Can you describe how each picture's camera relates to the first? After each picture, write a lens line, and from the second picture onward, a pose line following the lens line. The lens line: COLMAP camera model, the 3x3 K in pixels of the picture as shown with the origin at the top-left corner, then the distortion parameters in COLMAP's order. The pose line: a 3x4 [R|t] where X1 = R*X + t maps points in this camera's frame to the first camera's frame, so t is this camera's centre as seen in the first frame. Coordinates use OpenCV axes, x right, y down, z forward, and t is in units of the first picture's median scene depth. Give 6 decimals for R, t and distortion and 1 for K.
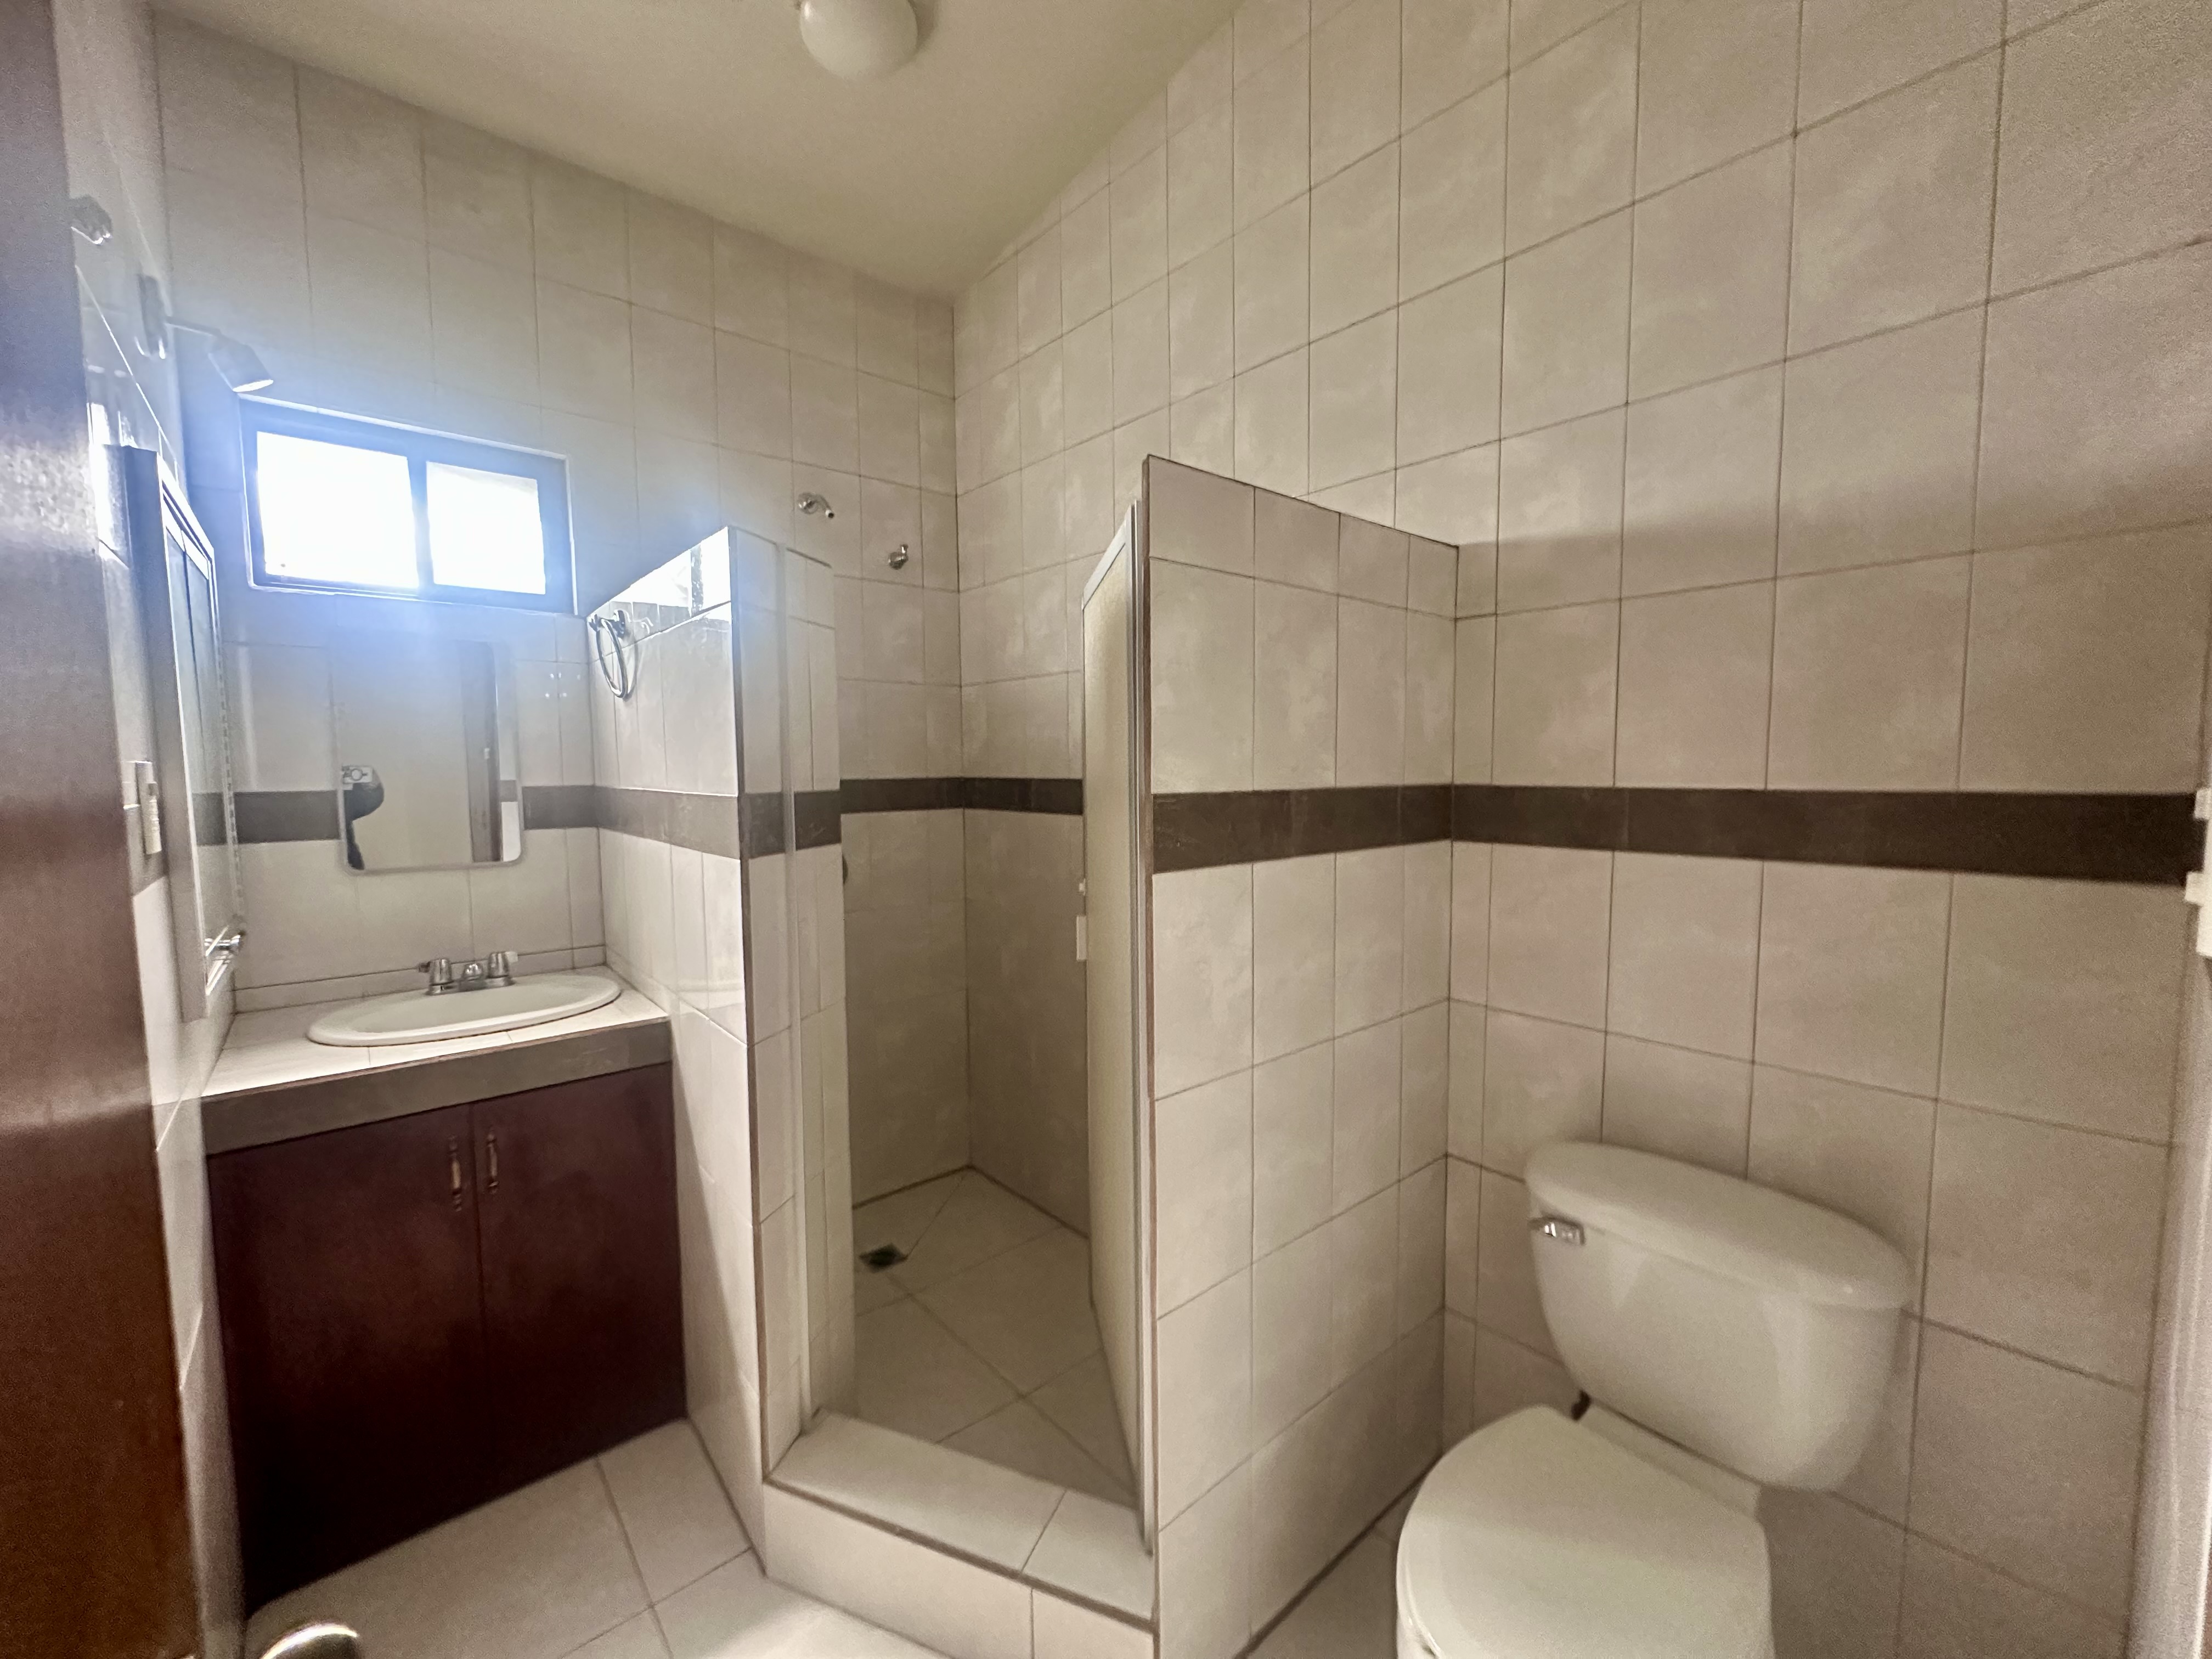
lens RADIAL K [[892.2, 0, 1107.9], [0, 892.2, 830.1], [0, 0, 1]] dist [-0.000864, 0.001271]
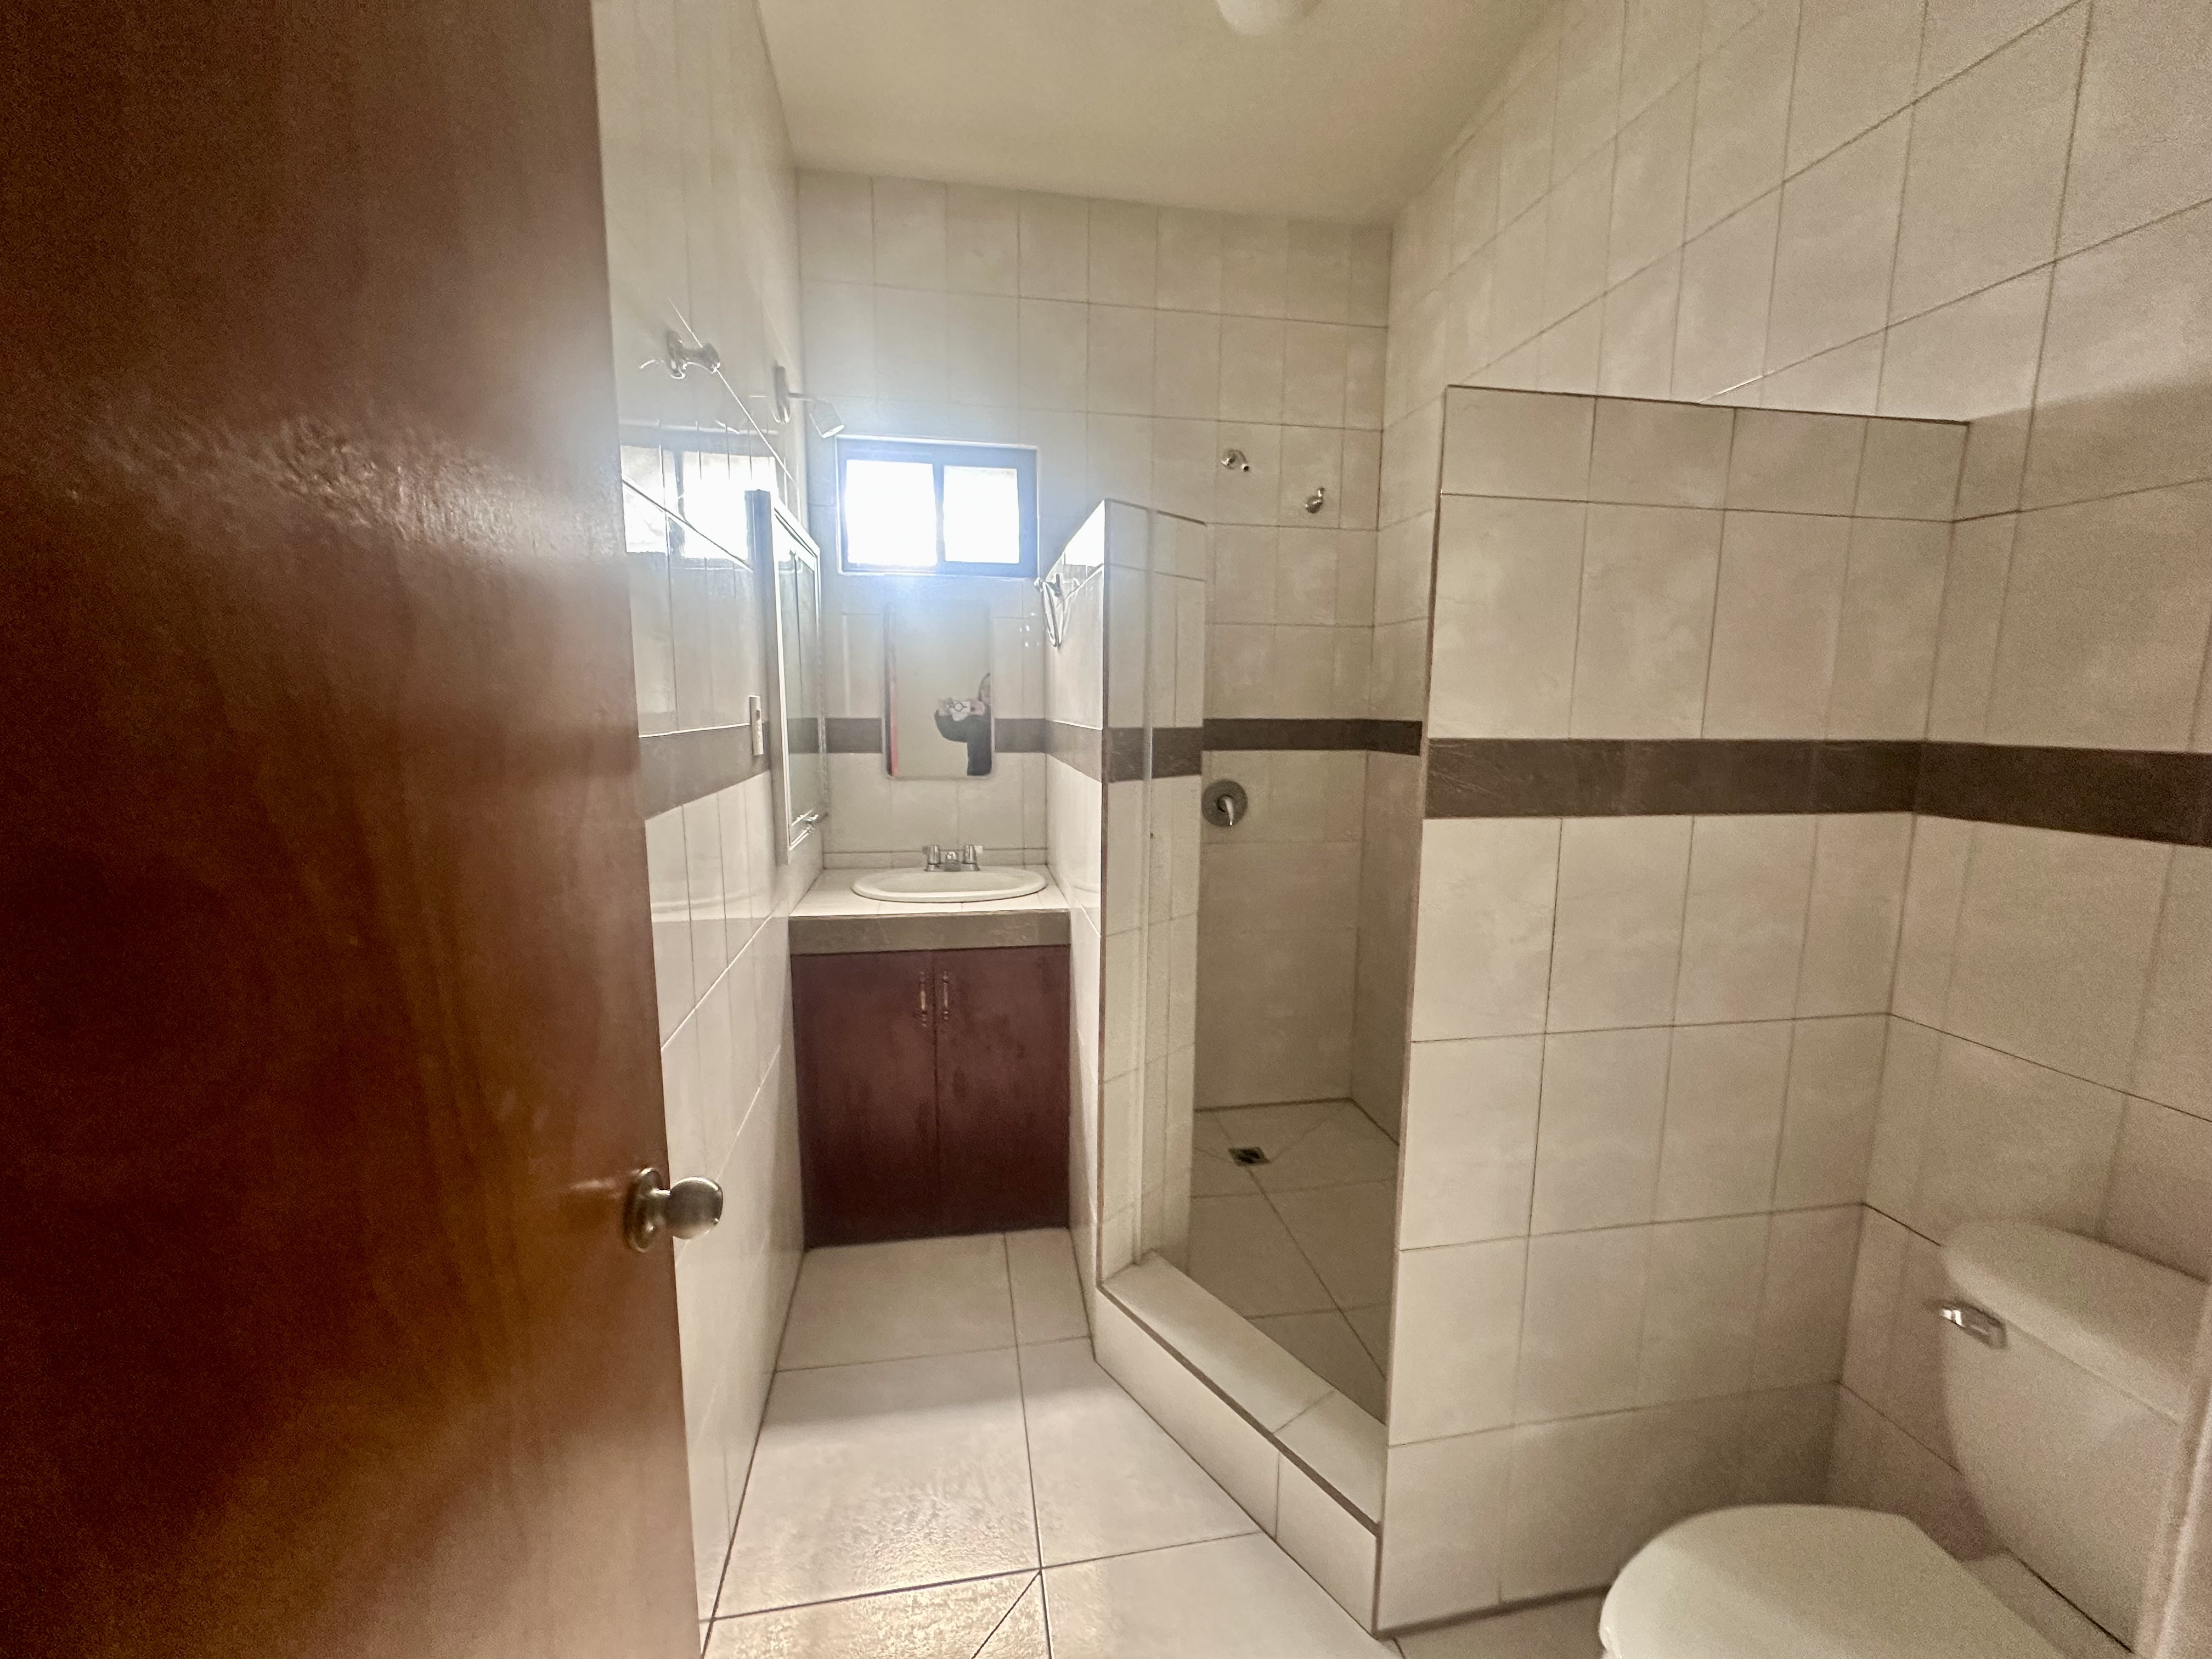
lens RADIAL K [[892.2, 0, 1106.4], [0, 892.2, 832.0], [0, 0, 1]] dist [-0.000864, 0.001271]
pose [[0.858783, 0.086372, -0.505007, 0.181965], [-0.051997, 0.995291, 0.081803, 0.000563], [0.509695, -0.043992, 0.859230, -0.027664]]
